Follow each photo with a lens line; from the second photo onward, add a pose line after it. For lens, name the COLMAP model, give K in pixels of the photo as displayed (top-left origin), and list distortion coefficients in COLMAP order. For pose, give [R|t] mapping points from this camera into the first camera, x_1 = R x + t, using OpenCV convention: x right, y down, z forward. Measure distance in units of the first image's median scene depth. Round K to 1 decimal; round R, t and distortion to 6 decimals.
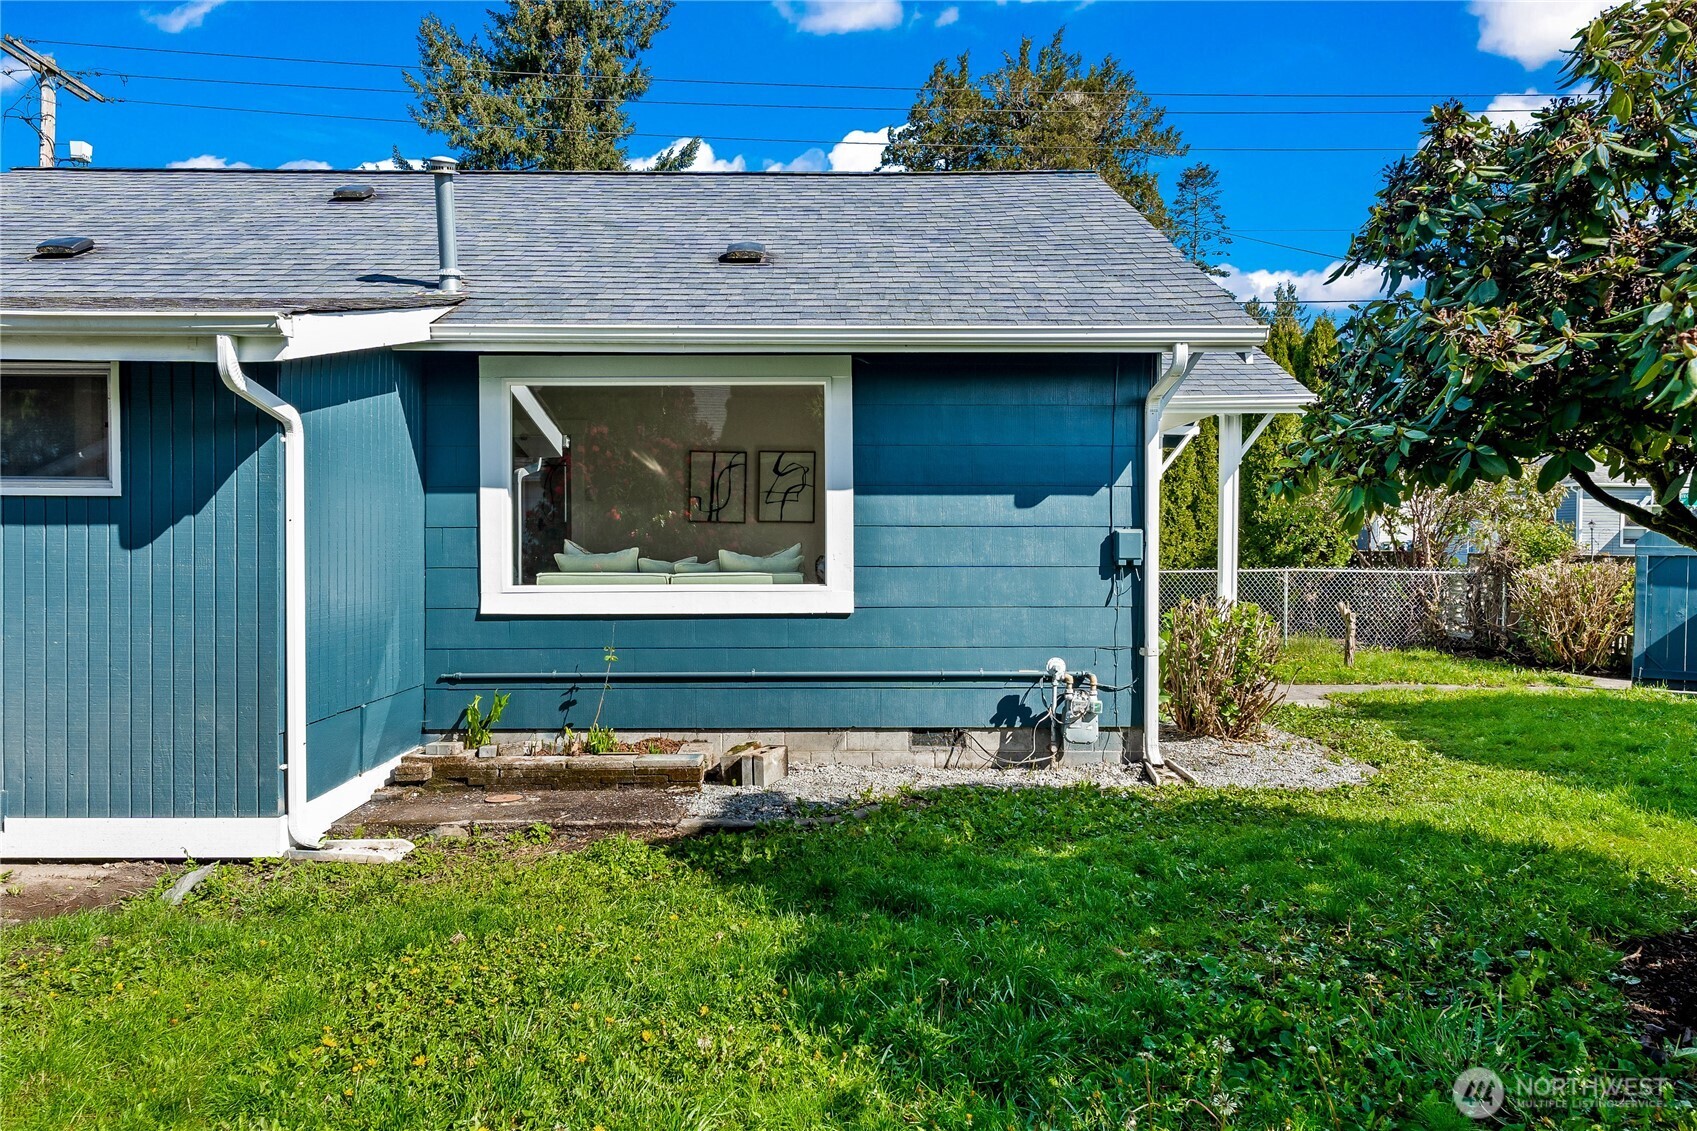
lens RADIAL K [[1072.6, 0, 848.5], [0, 1072.6, 565.5], [0, 0, 1]] dist [0.002497, 0.000284]
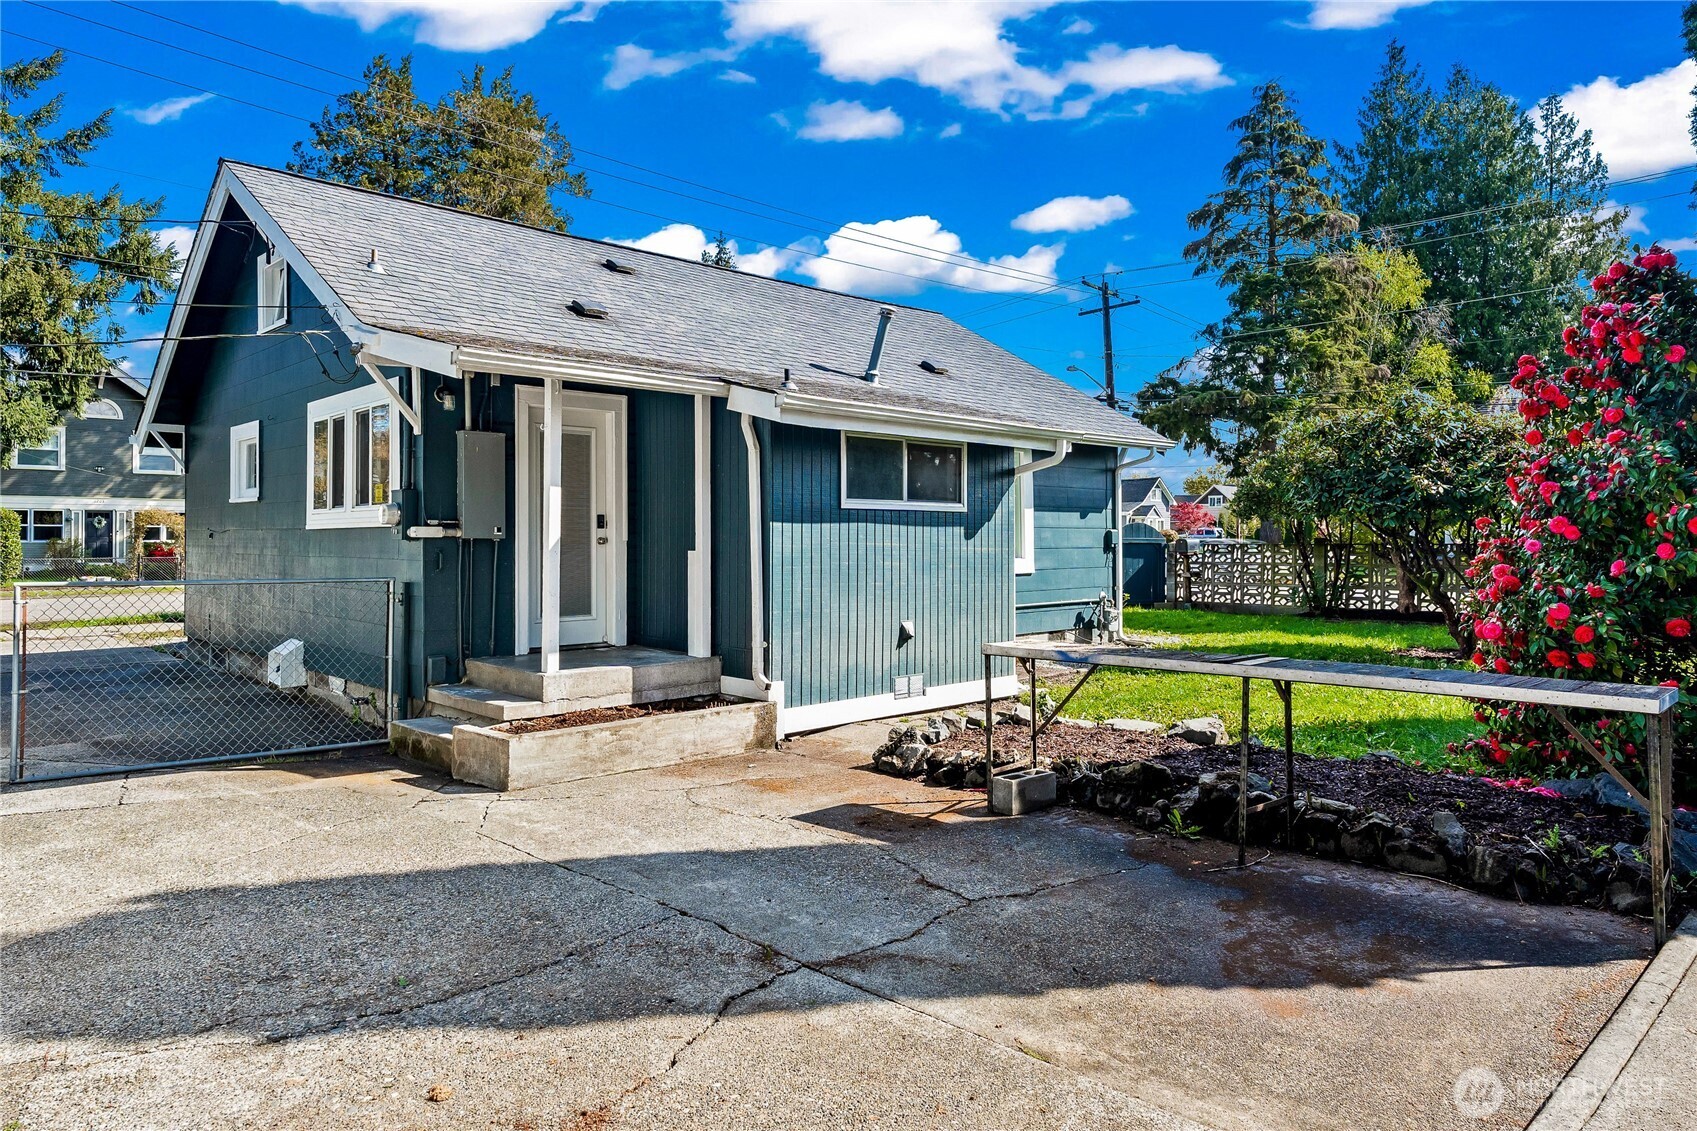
lens RADIAL K [[1072.6, 0, 848.5], [0, 1072.6, 565.5], [0, 0, 1]] dist [0.002497, 0.000284]
pose [[0.726363, -0.017514, 0.687088, -1.543839], [0.011304, 0.999844, 0.013536, 0.001262], [-0.687218, -0.002066, 0.726448, -0.163167]]
